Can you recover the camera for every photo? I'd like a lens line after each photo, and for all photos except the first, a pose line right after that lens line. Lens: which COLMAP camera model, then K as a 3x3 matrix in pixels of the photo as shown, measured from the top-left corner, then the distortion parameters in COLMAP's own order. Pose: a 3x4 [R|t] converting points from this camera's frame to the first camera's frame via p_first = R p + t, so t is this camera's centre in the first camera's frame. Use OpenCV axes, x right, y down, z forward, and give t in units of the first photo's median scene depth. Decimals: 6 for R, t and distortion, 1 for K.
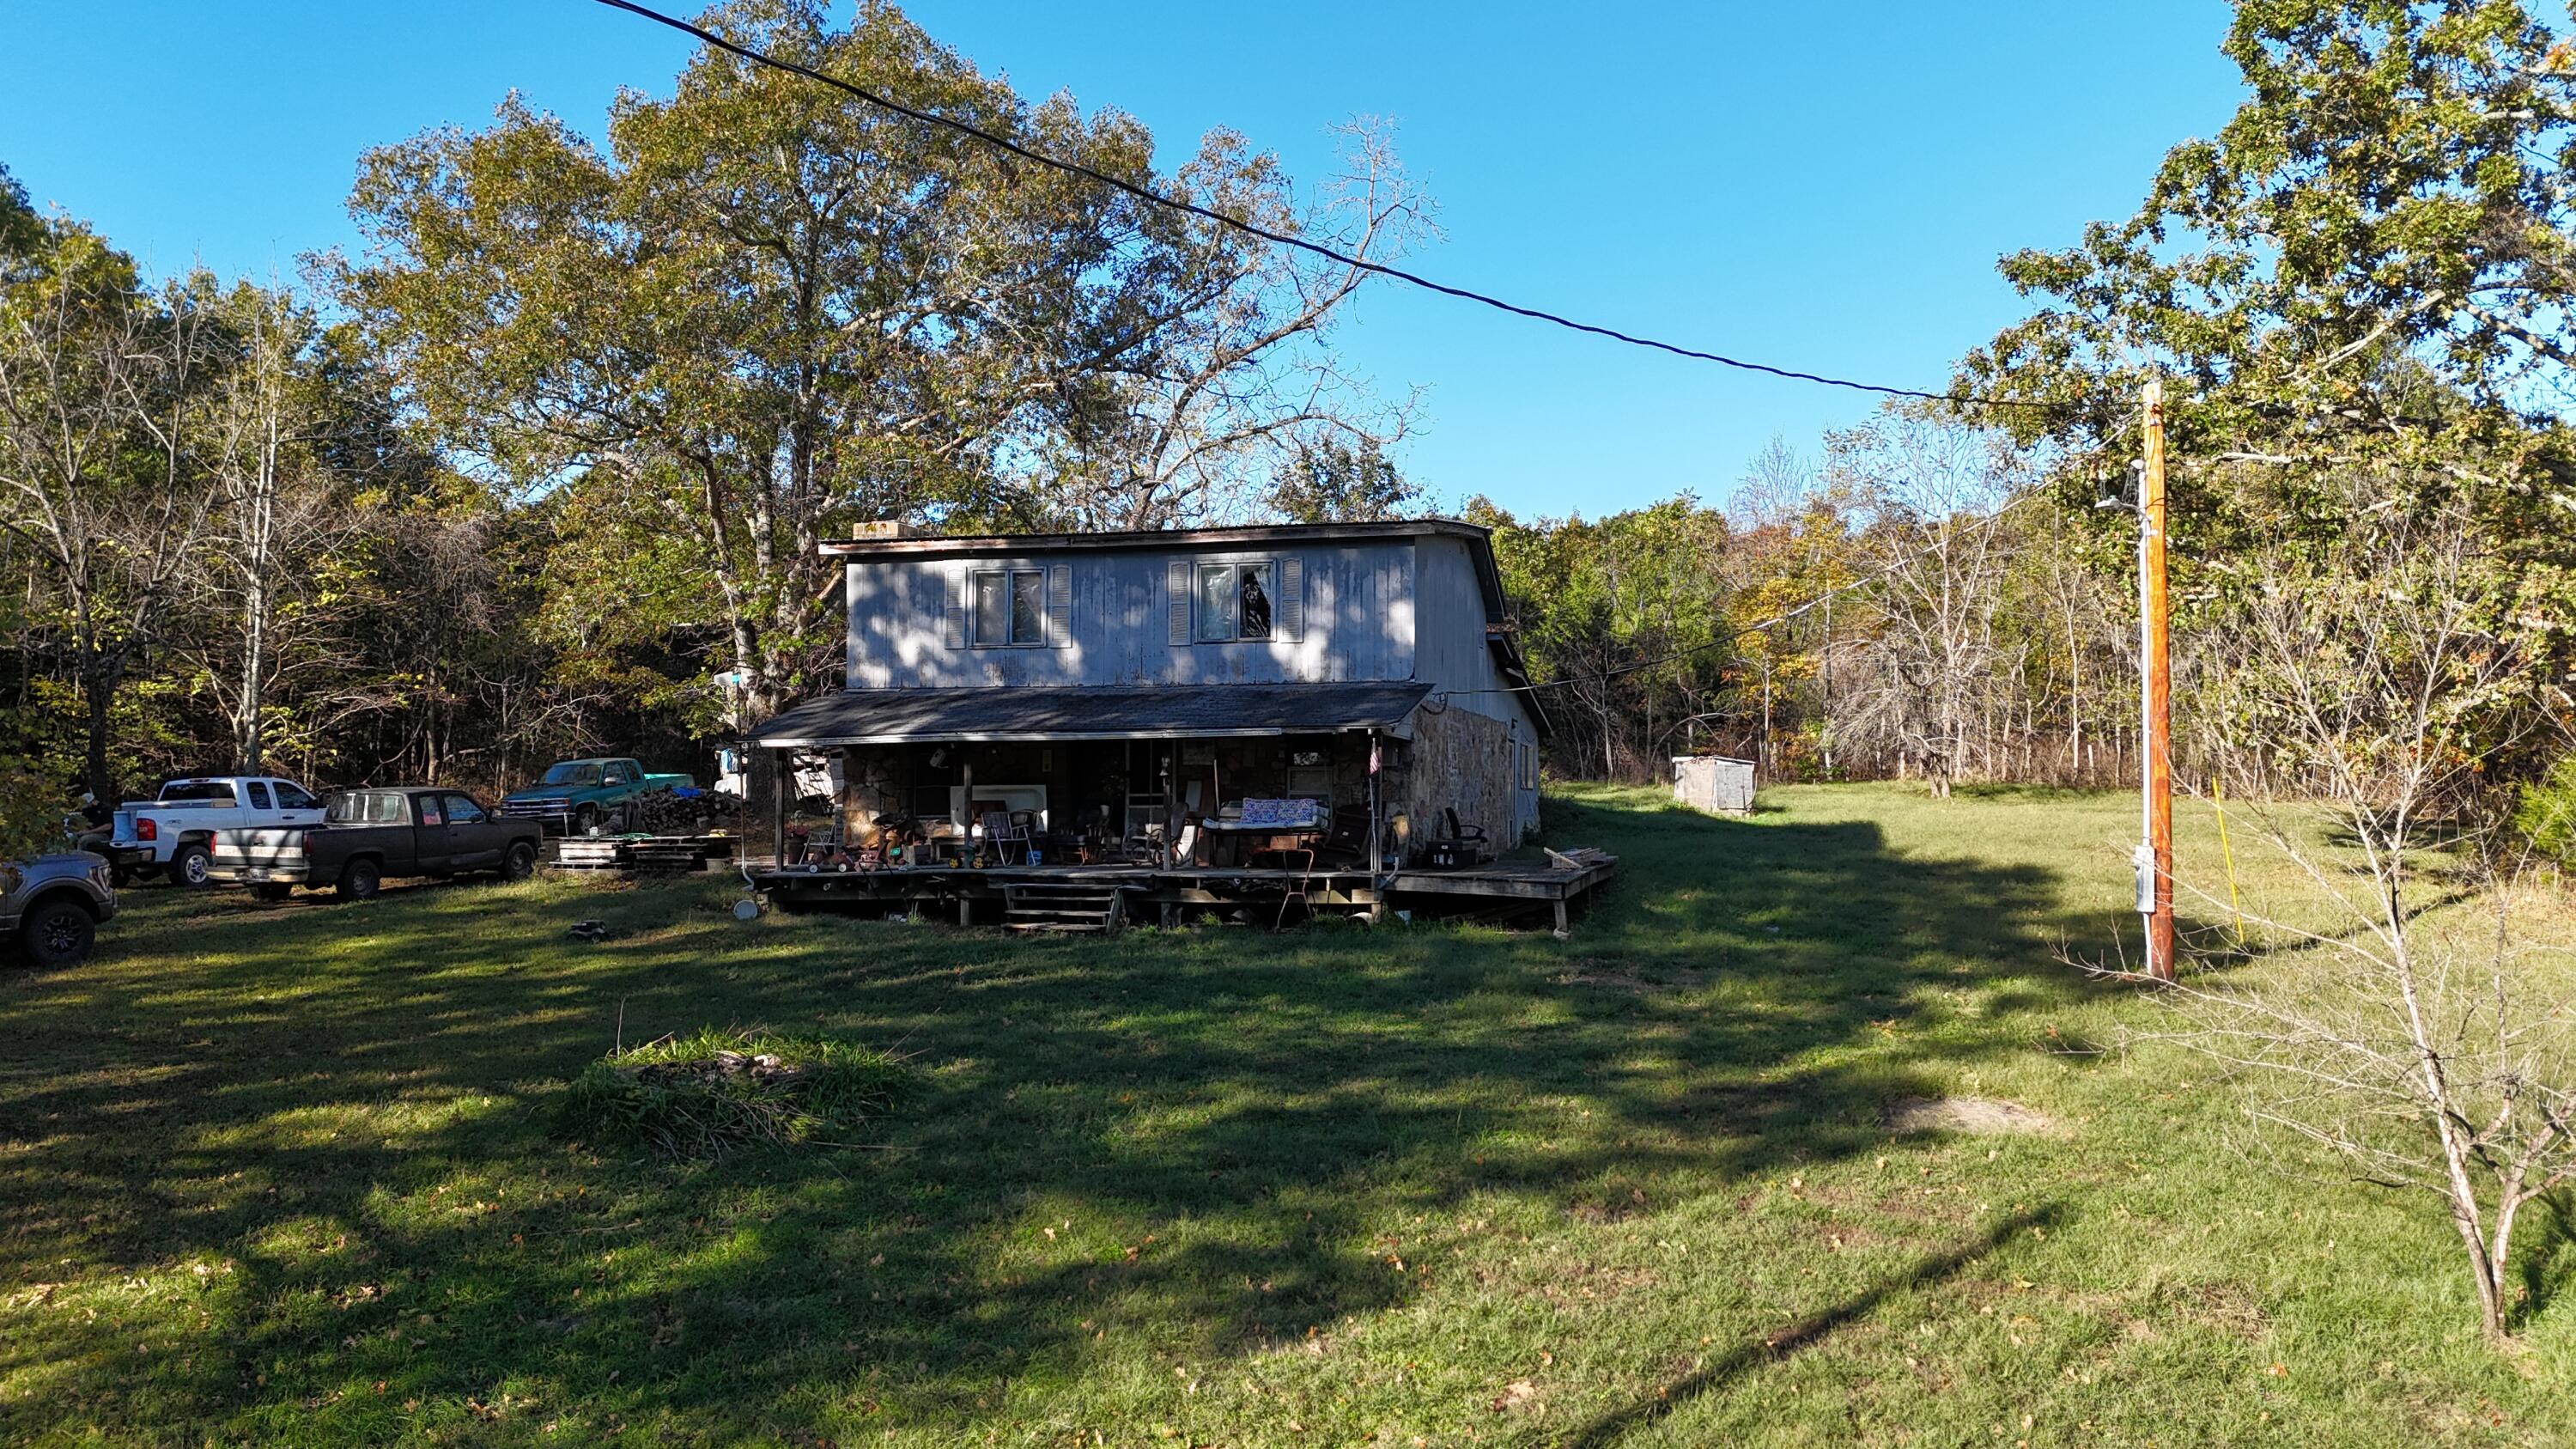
lens RADIAL K [[1869.8, 0, 1290.8], [0, 1869.8, 735.0], [0, 0, 1]] dist [0.079763, -0.074281]
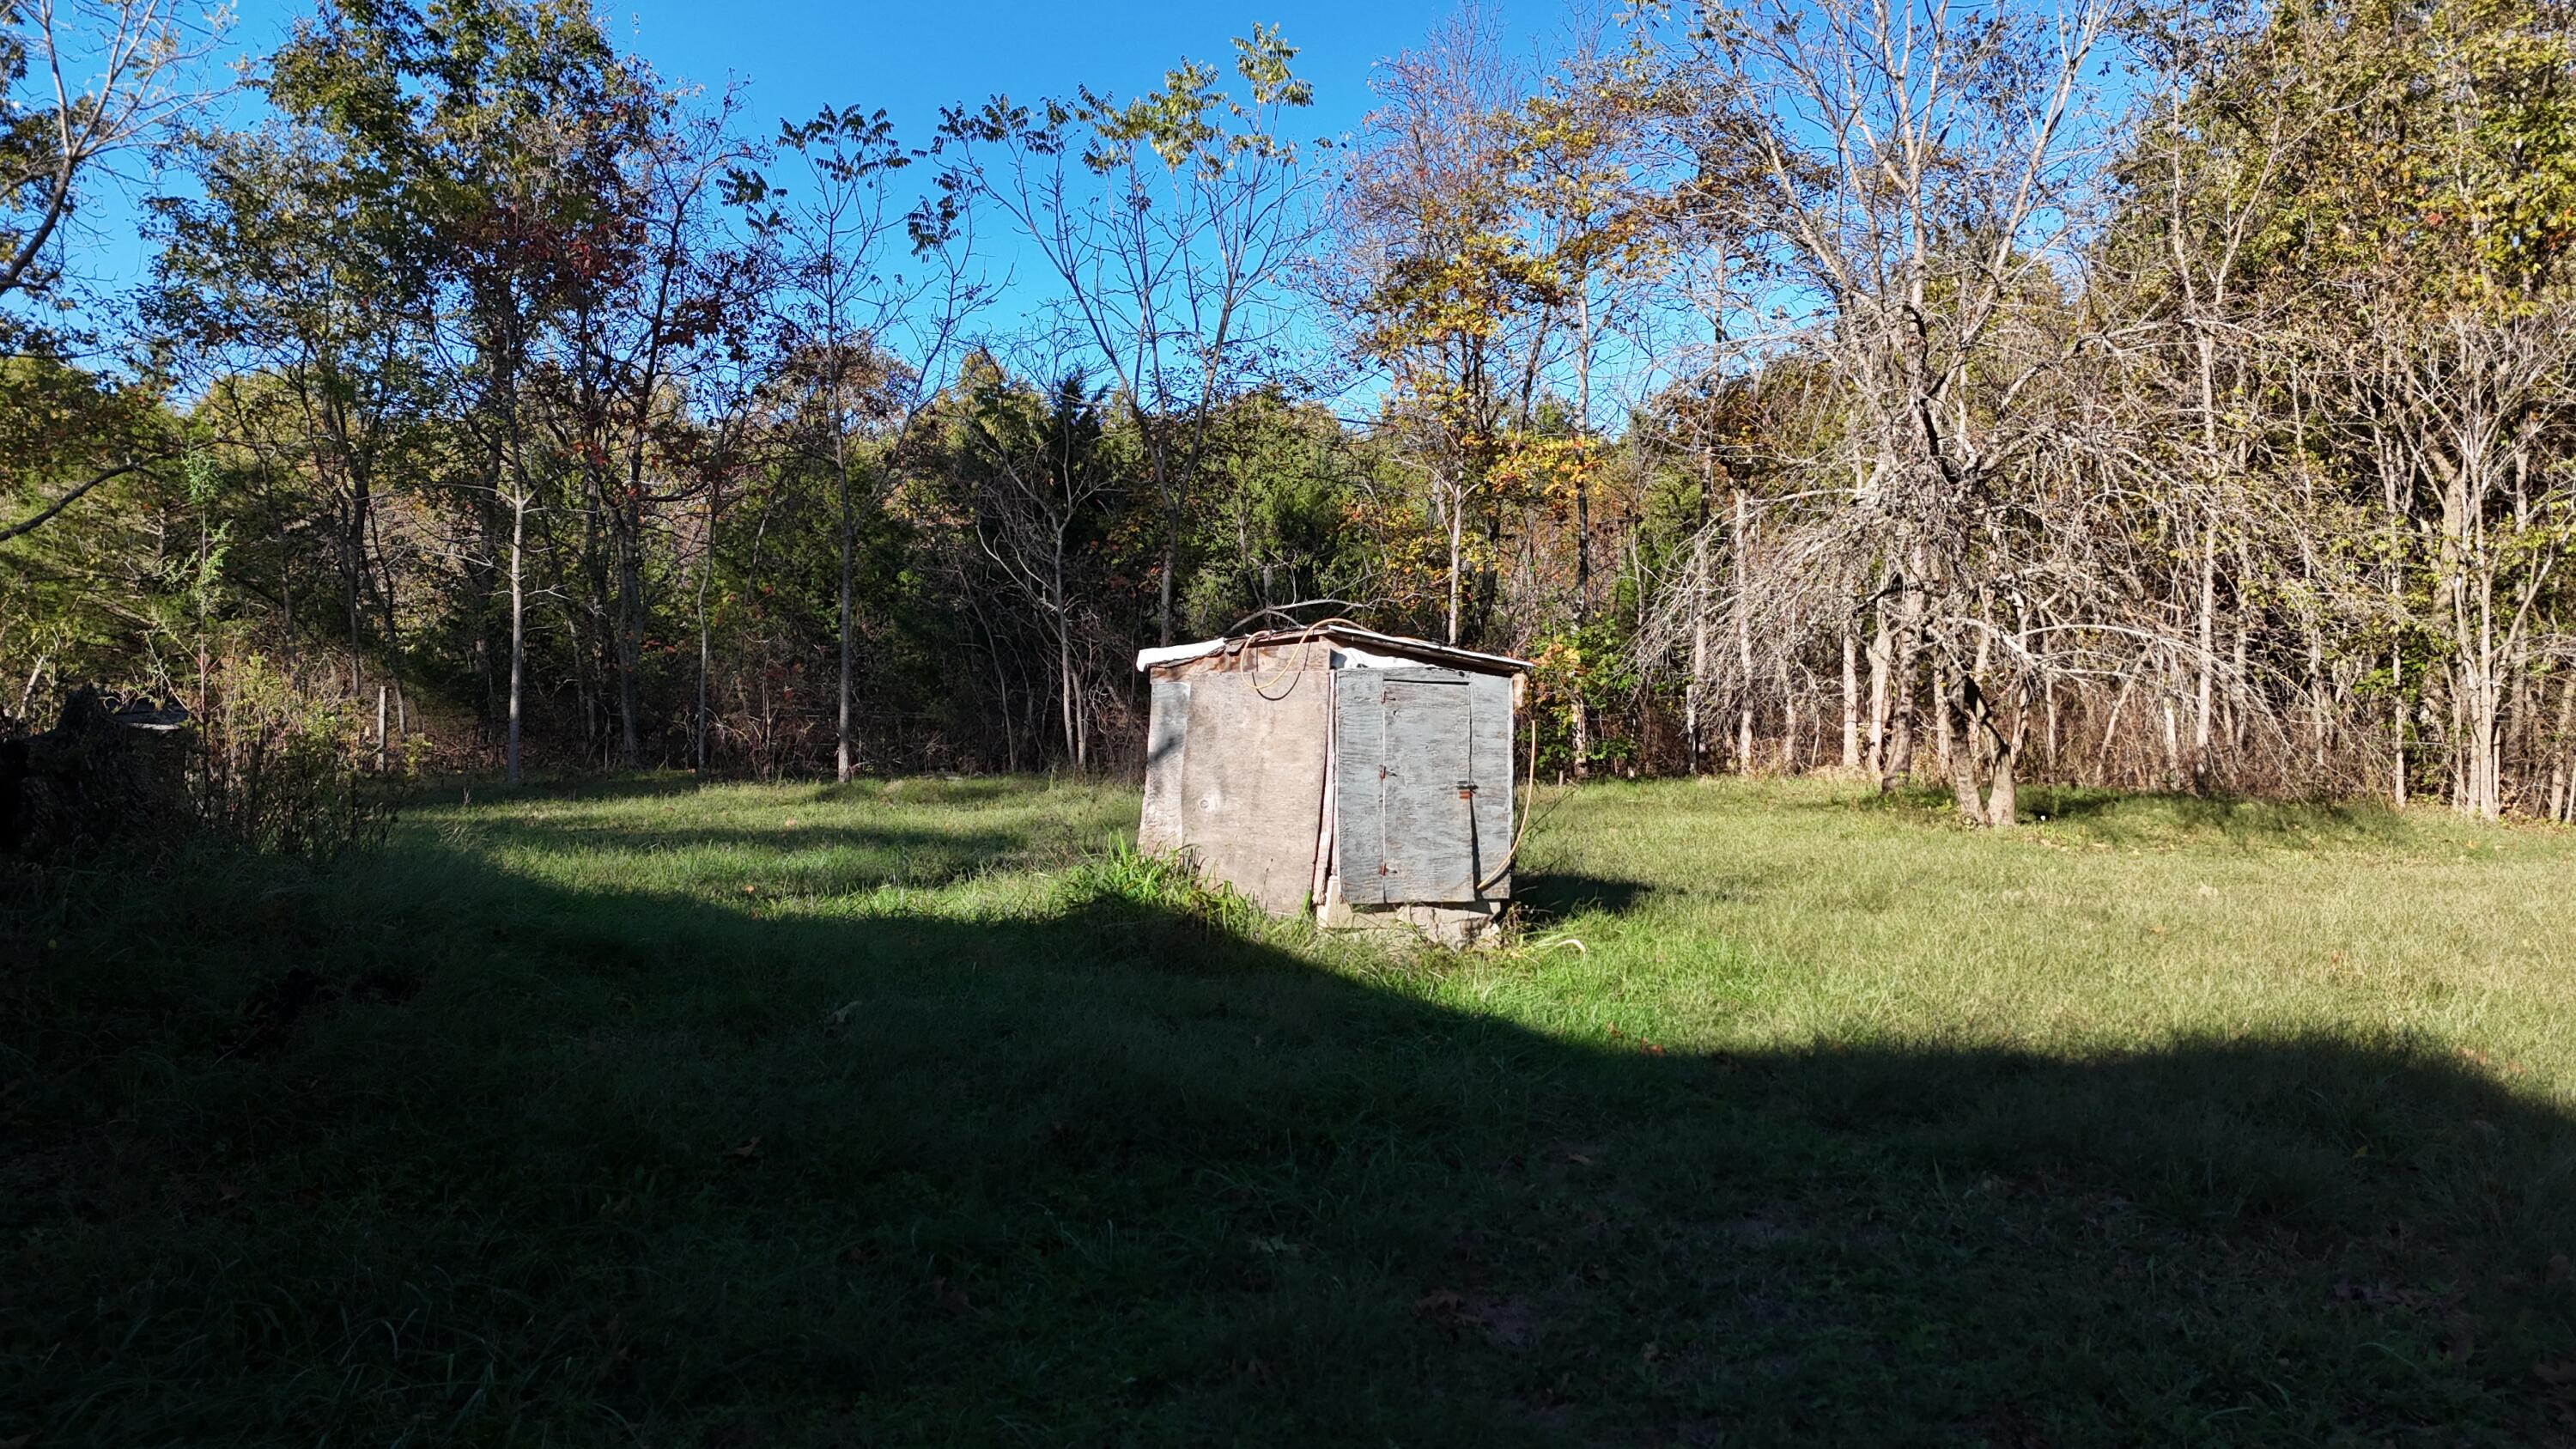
lens RADIAL K [[1869.8, 0, 1298.7], [0, 1869.8, 721.9], [0, 0, 1]] dist [0.079763, -0.074281]
pose [[0.977983, 0.007950, 0.208533, 0.284089], [-0.005685, 0.999918, -0.011457, 0.035910], [-0.208607, 0.010019, 0.977948, 1.263432]]
